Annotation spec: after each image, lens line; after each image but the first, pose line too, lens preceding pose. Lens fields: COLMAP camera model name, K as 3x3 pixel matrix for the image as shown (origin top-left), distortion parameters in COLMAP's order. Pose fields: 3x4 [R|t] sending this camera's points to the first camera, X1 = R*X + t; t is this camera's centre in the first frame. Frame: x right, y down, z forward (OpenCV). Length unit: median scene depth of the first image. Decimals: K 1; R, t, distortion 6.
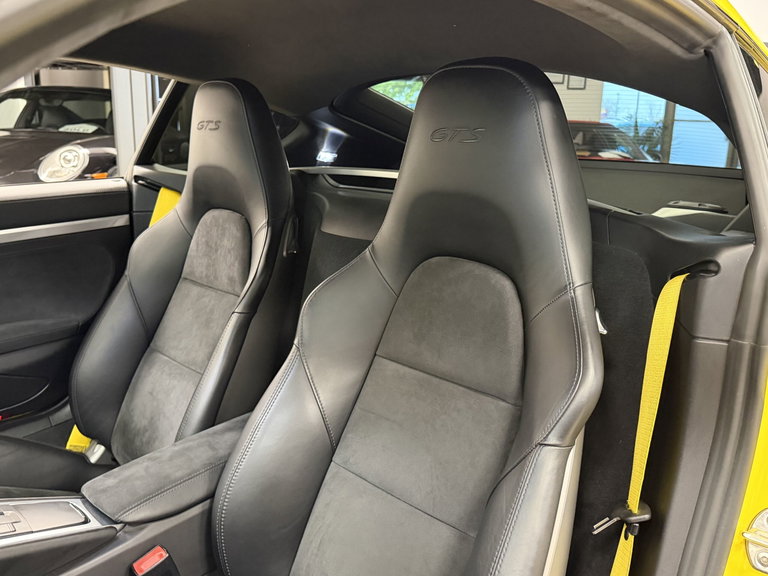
lens RADIAL K [[670.6, 0, 411.1], [0, 670.6, 287.1], [0, 0, 1]] dist [0.127546, -0.226025]
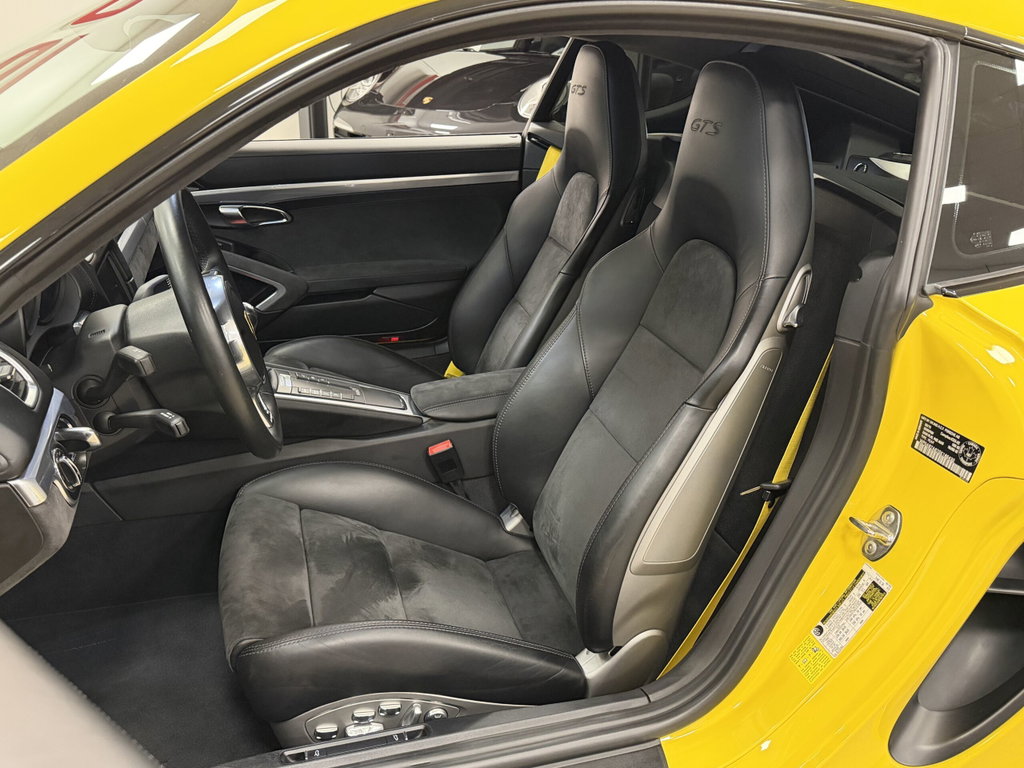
lens RADIAL K [[894.1, 0, 548.1], [0, 894.1, 382.8], [0, 0, 1]] dist [0.127546, -0.226025]
pose [[0.875485, 0.182297, -0.447541, 0.355095], [-0.122501, 0.979588, 0.159378, -0.014486], [0.467460, -0.084709, 0.879946, -0.266453]]
